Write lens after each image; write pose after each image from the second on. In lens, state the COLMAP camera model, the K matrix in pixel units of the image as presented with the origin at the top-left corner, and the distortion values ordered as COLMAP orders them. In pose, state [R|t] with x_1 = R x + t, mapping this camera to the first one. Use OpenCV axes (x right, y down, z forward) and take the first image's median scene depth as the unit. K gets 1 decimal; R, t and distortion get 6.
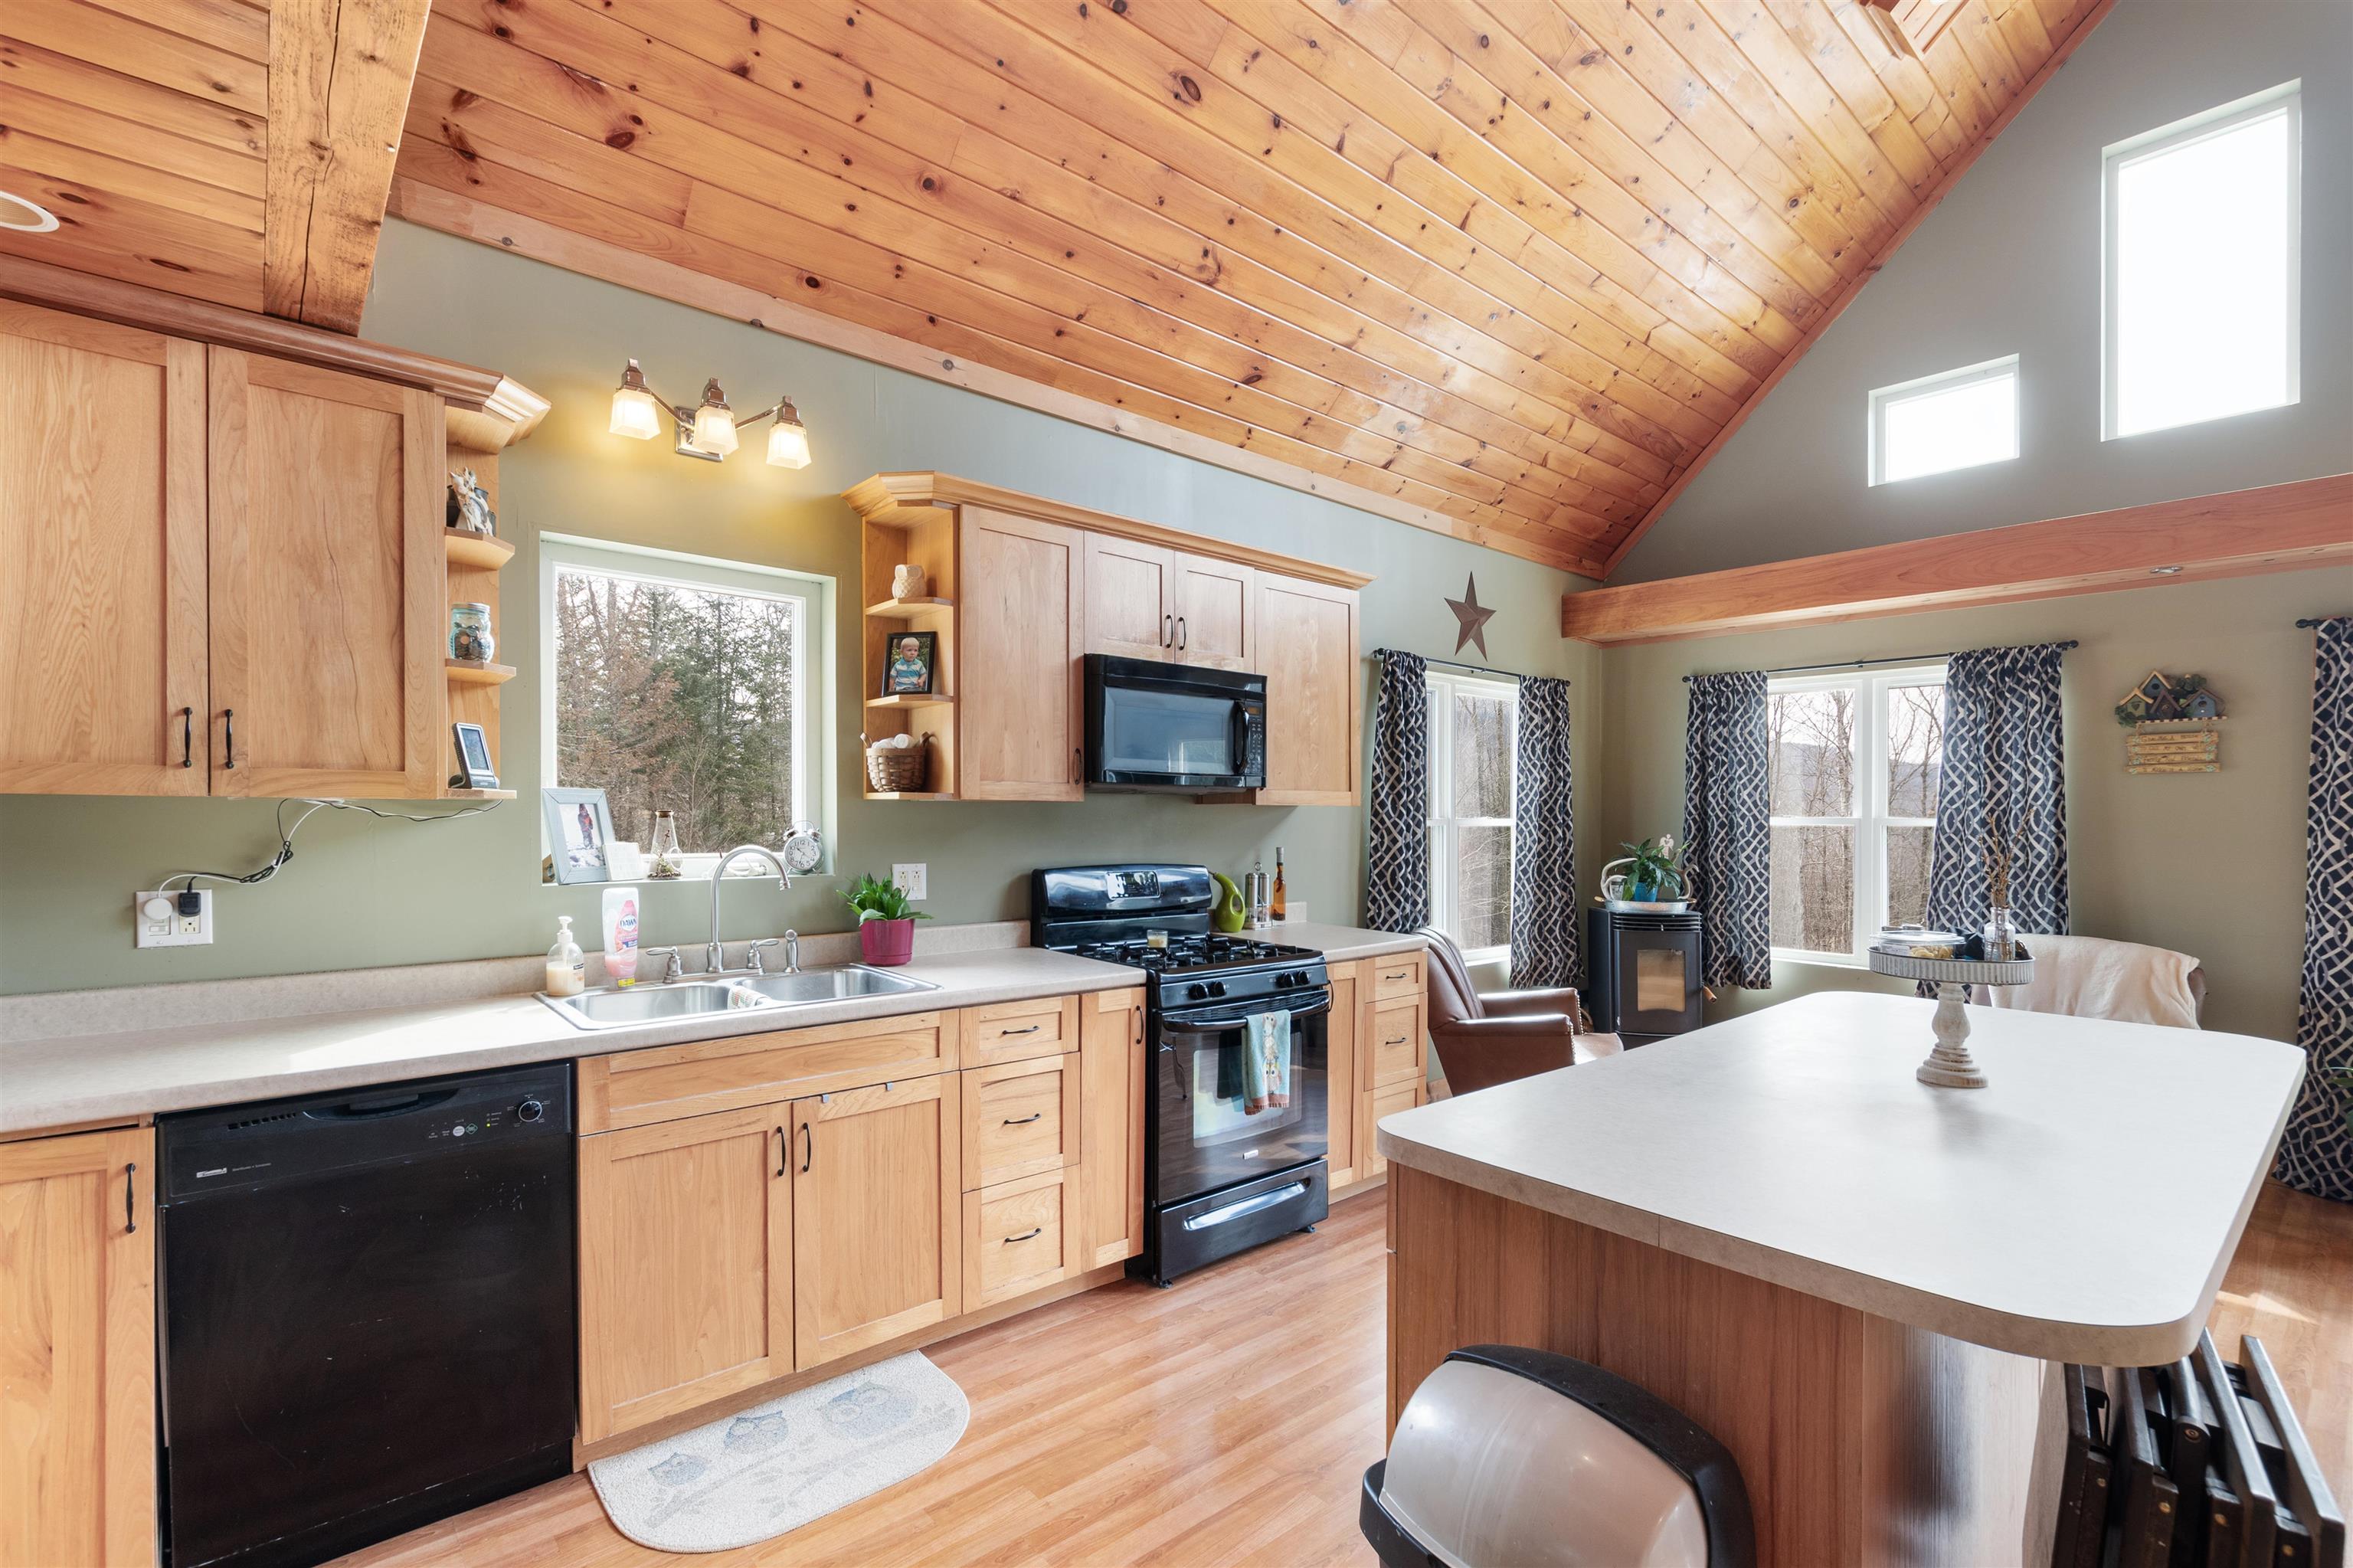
lens RADIAL K [[1025.6, 0, 1167.3], [0, 1025.6, 807.2], [0, 0, 1]] dist [0.008954, -0.004799]
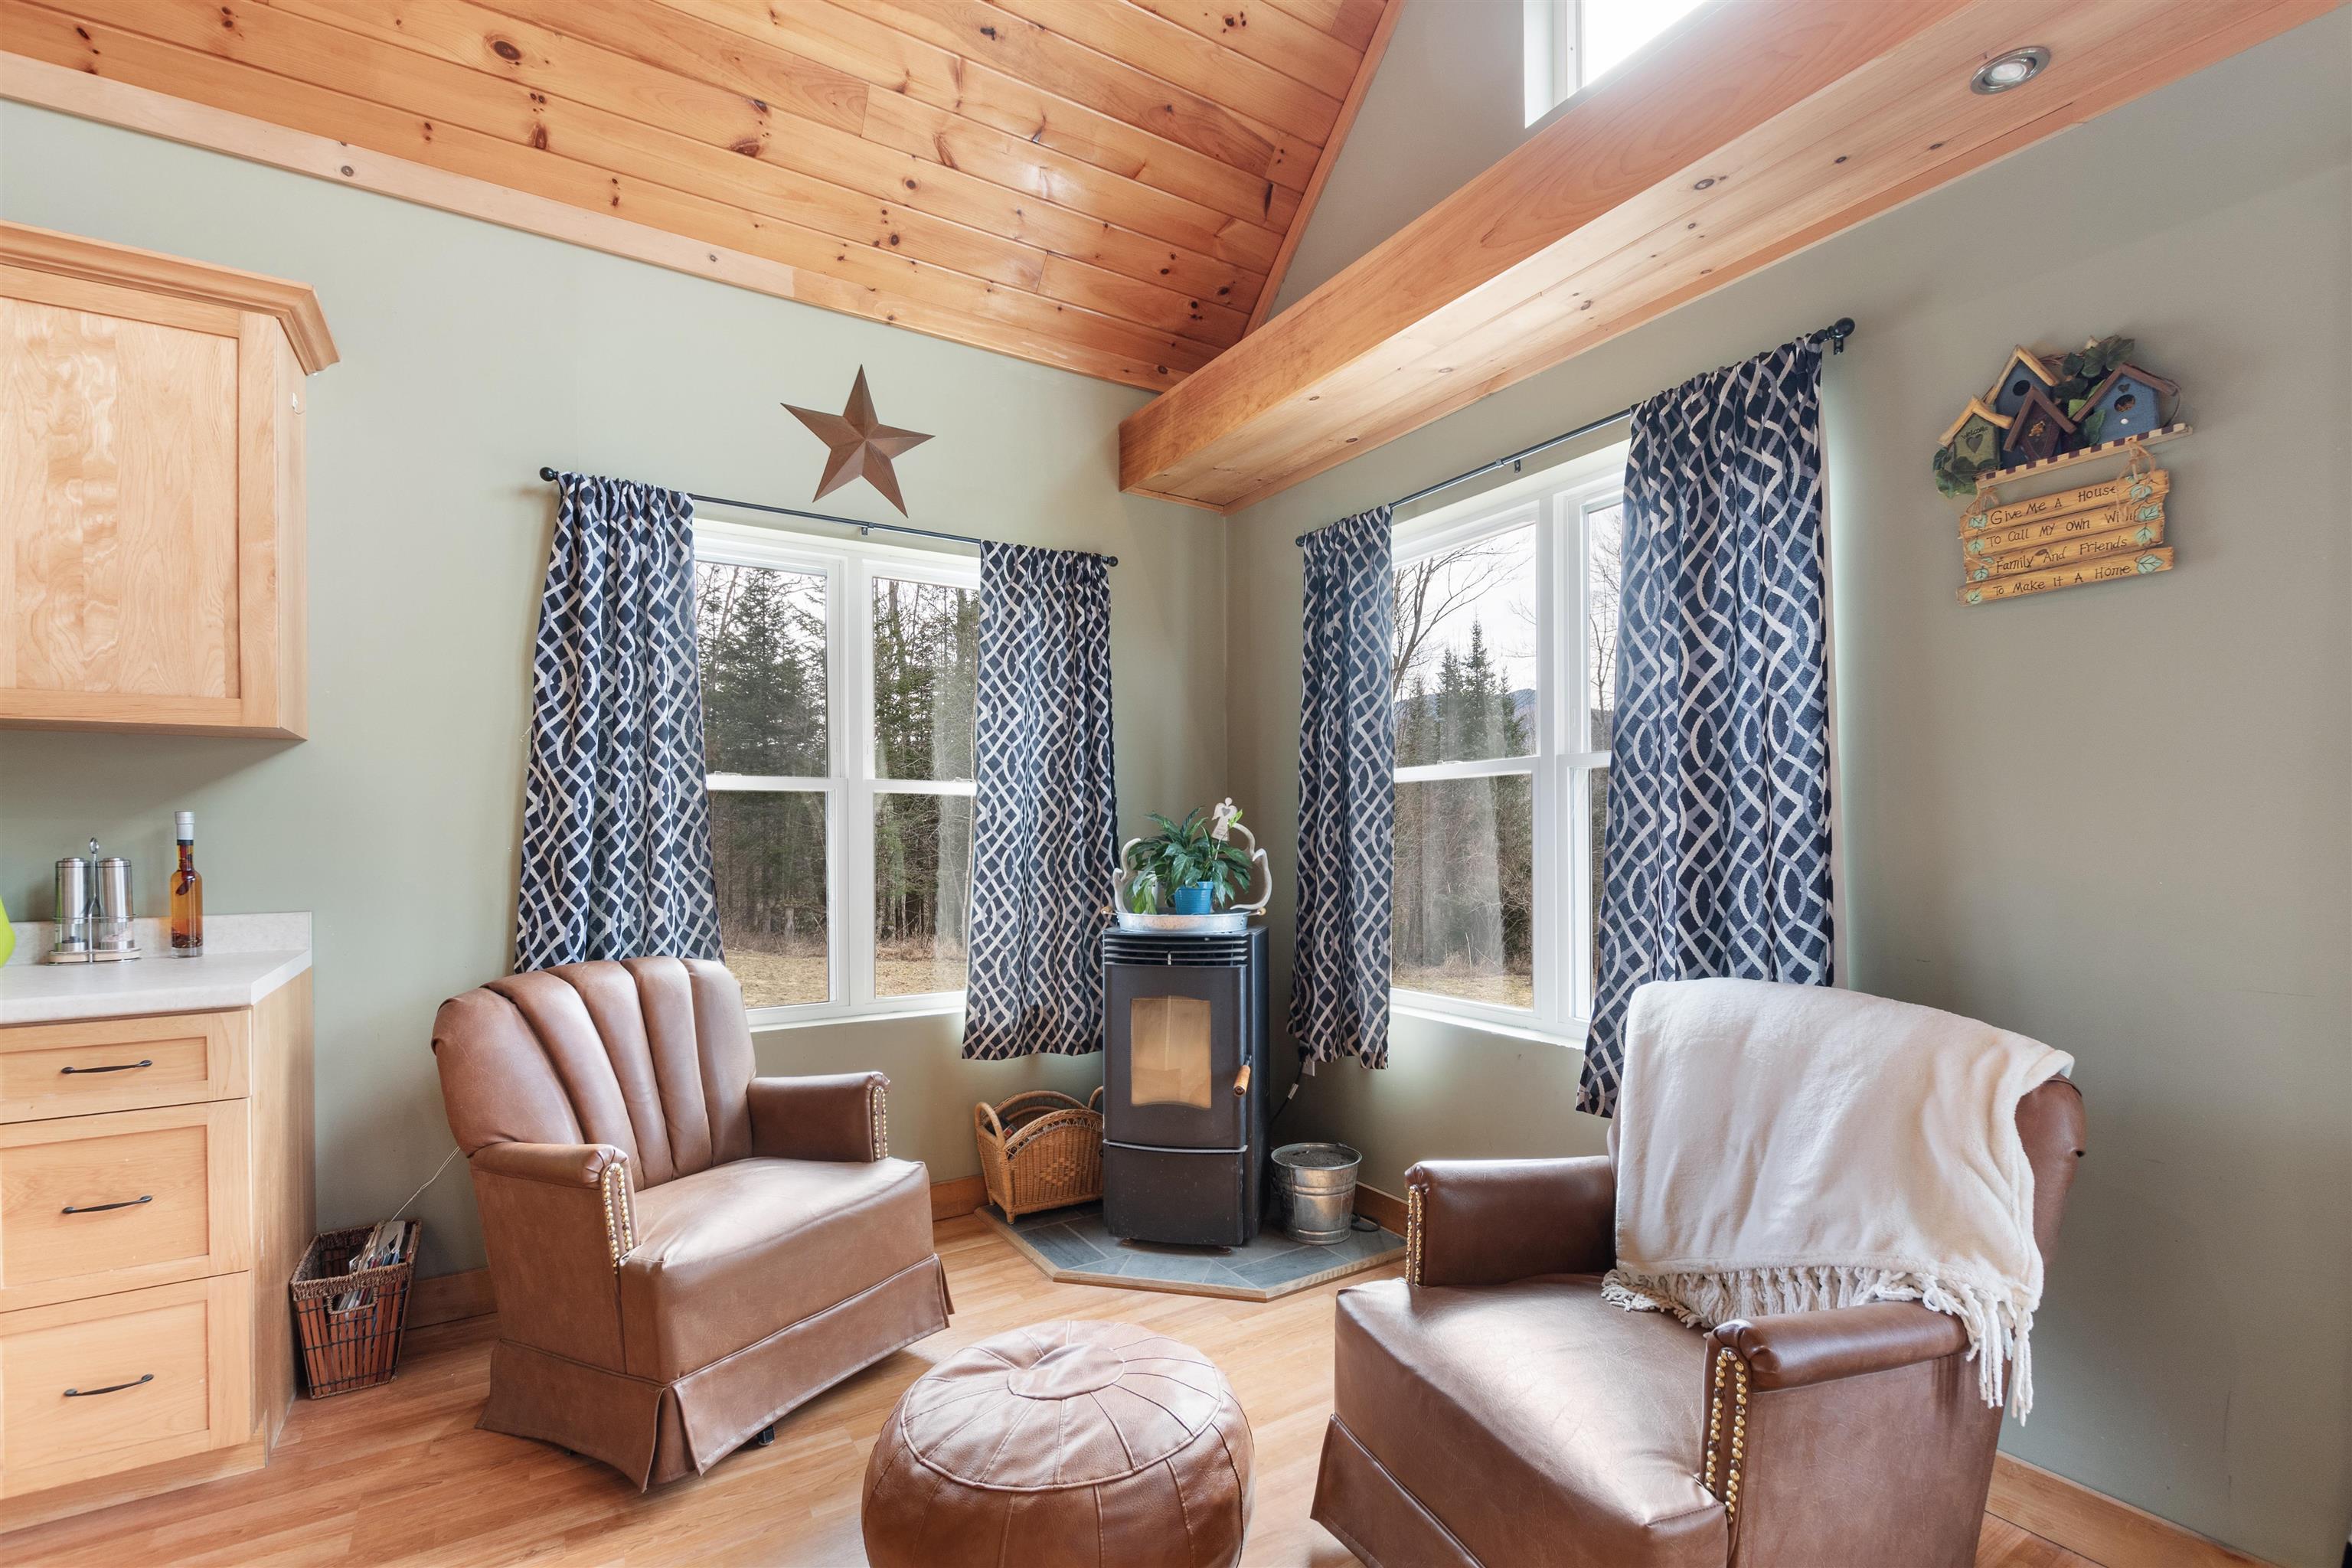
lens RADIAL K [[1025.1, 0, 1128.2], [0, 1025.1, 830.7], [0, 0, 1]] dist [0.008954, -0.004799]
pose [[0.987507, -0.016595, -0.156697, 0.664338], [0.016523, 0.999862, -0.001764, 0.056703], [0.156705, -0.000847, 0.987645, 0.530781]]
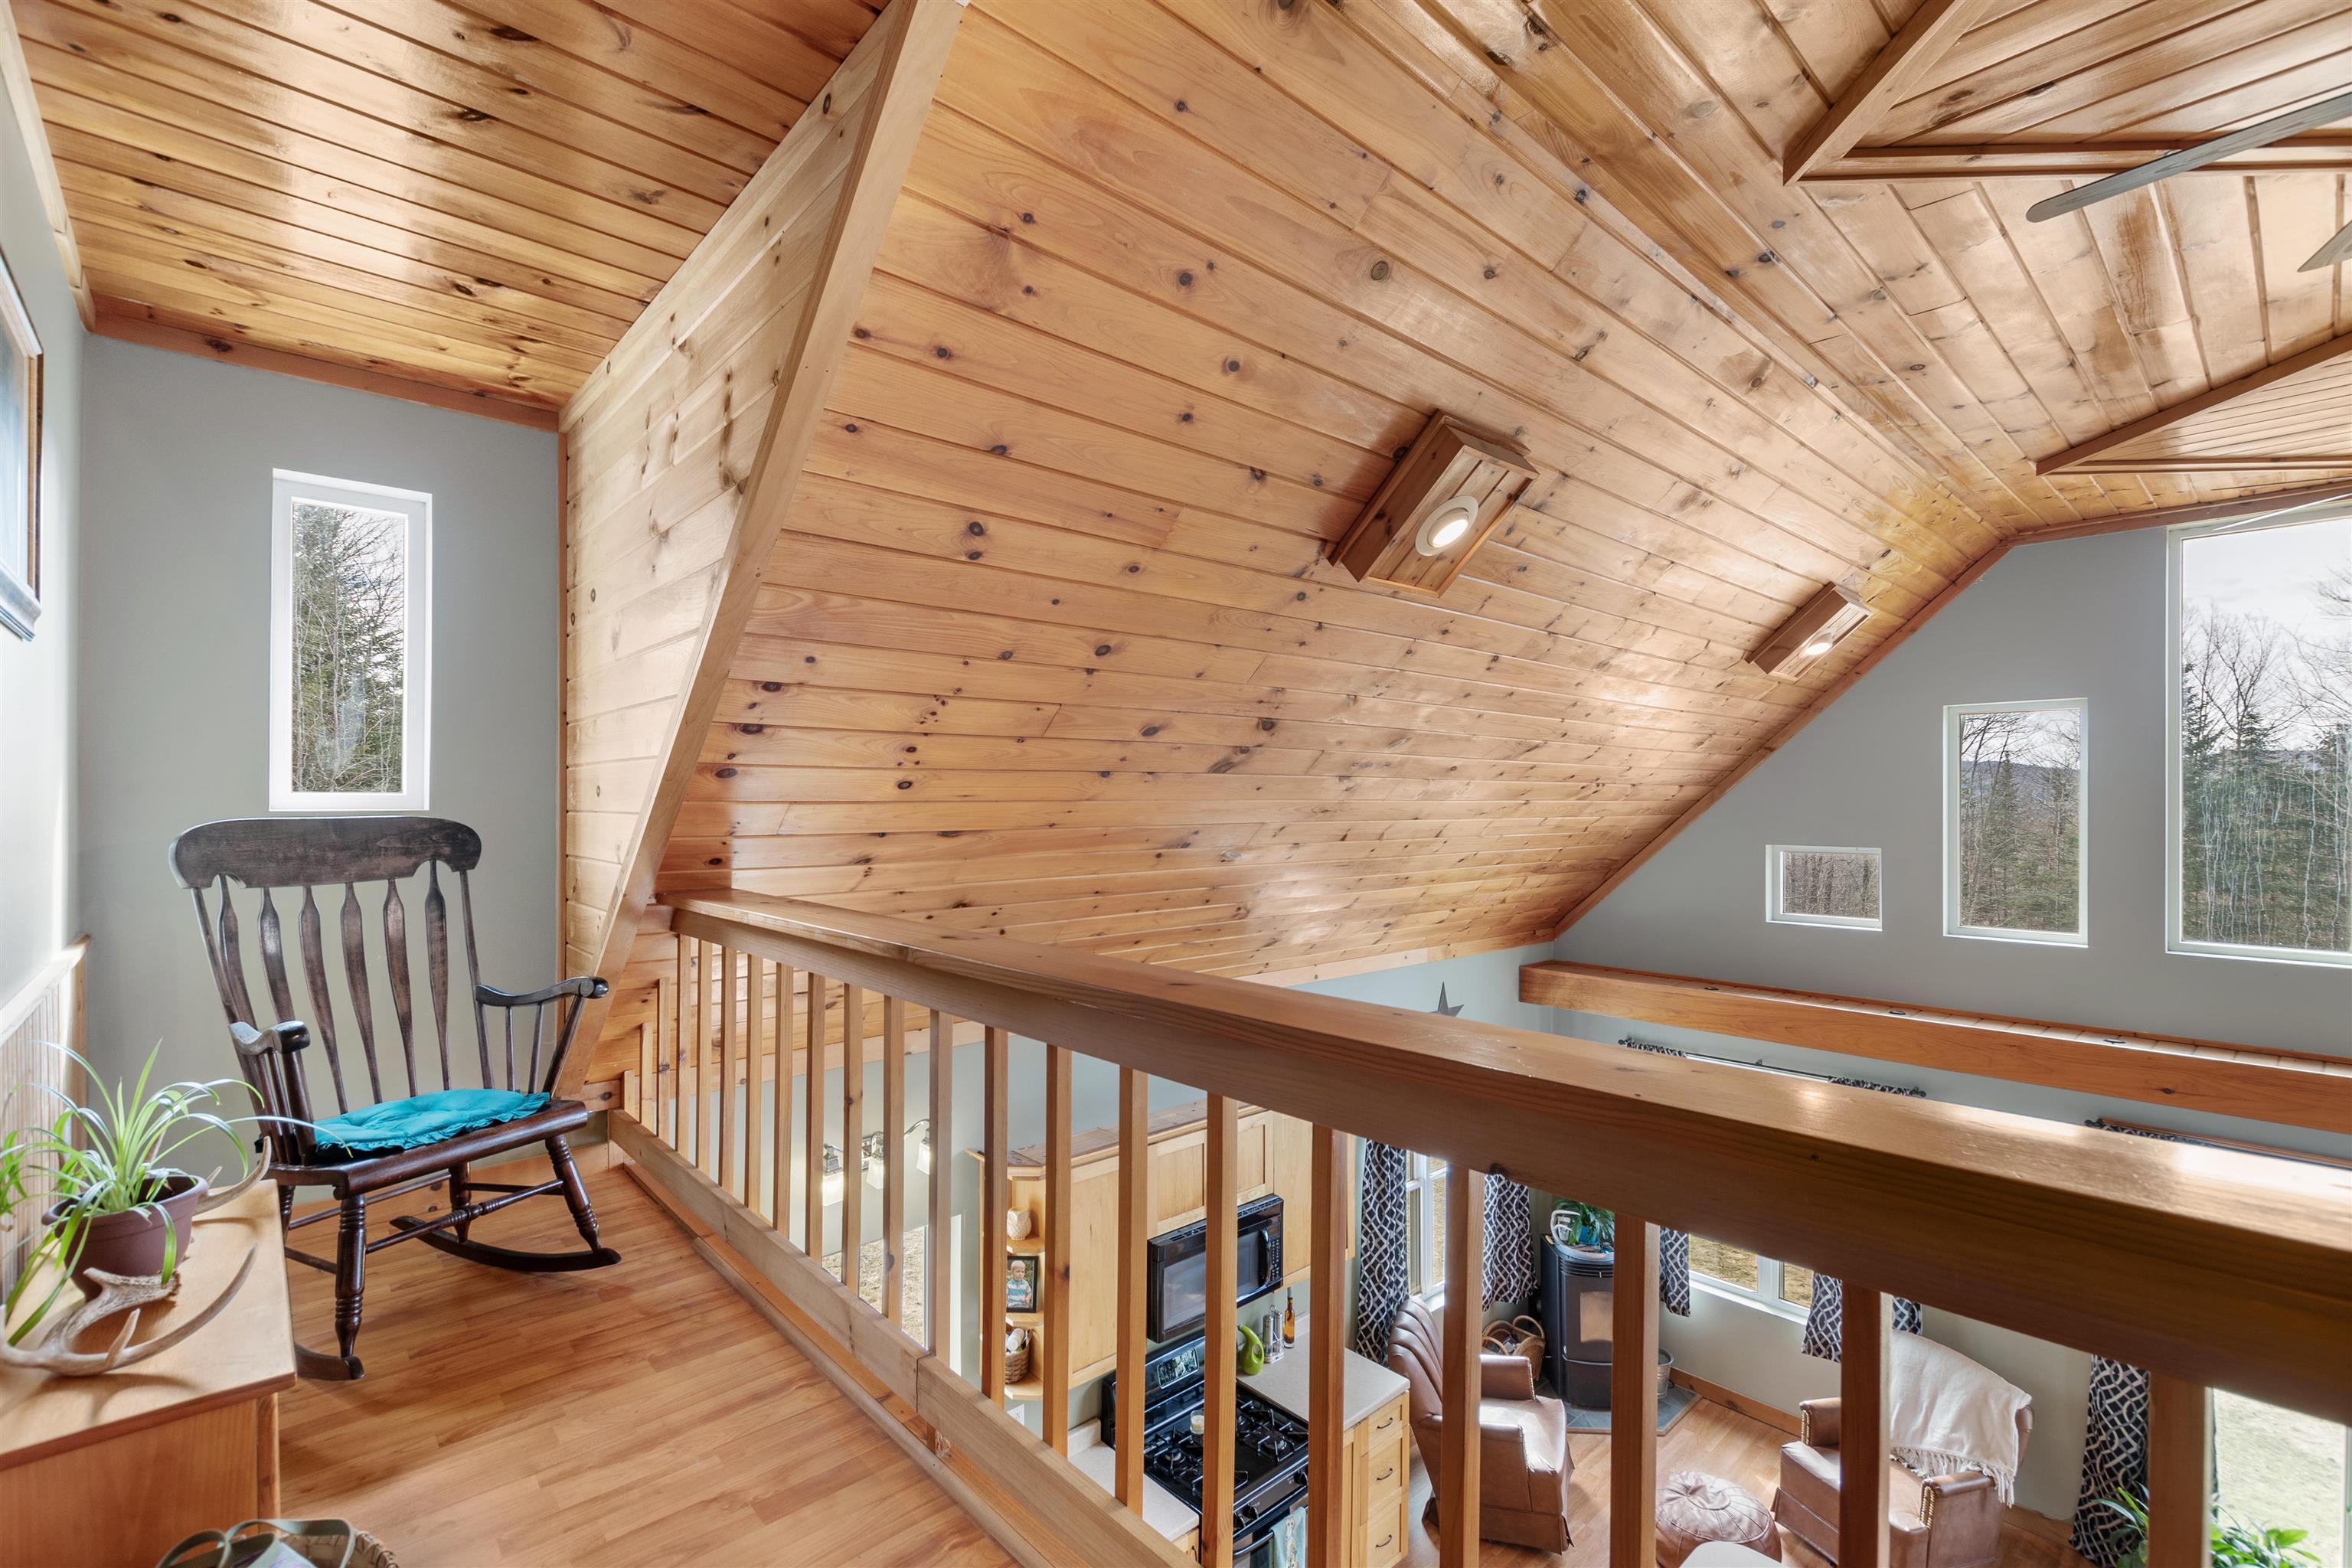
lens RADIAL K [[1025.1, 0, 1171.5], [0, 1025.1, 786.4], [0, 0, 1]] dist [0.008954, -0.004799]
pose [[0.999473, -0.000444, 0.032471, -0.069852], [0.000408, 0.999999, 0.001115, -0.546893], [-0.032472, -0.001101, 0.999472, -0.219288]]
